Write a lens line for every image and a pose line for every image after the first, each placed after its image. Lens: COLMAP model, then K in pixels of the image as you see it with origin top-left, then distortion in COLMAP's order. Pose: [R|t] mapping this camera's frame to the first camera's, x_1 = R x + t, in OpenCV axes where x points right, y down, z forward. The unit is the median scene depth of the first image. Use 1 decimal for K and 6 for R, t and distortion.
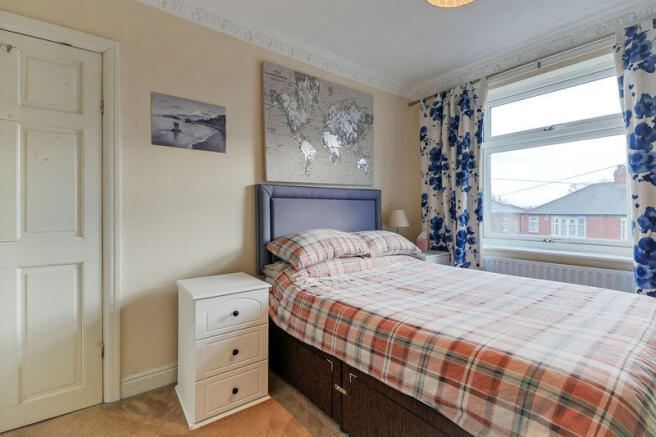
lens RADIAL K [[299.0, 0, 326.2], [0, 299.0, 216.0], [0, 0, 1]] dist [-0.008907, 0.002068]
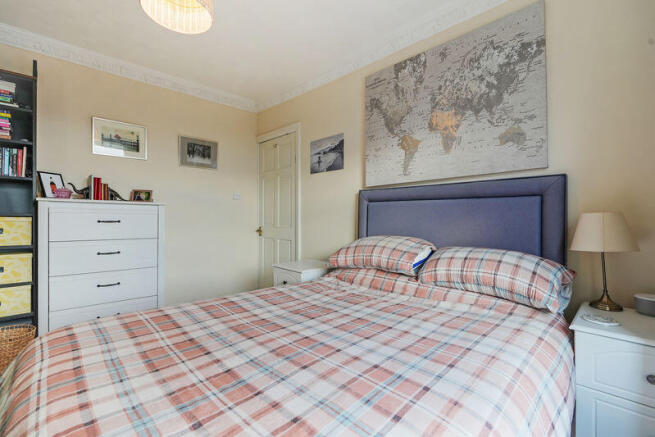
lens RADIAL K [[298.6, 0, 323.5], [0, 298.6, 218.8], [0, 0, 1]] dist [-0.008907, 0.002068]
pose [[0.106061, 0.004368, -0.994350, 1.057533], [-0.024718, 0.999693, 0.001754, -0.000814], [0.994052, 0.024393, 0.106137, 0.915623]]
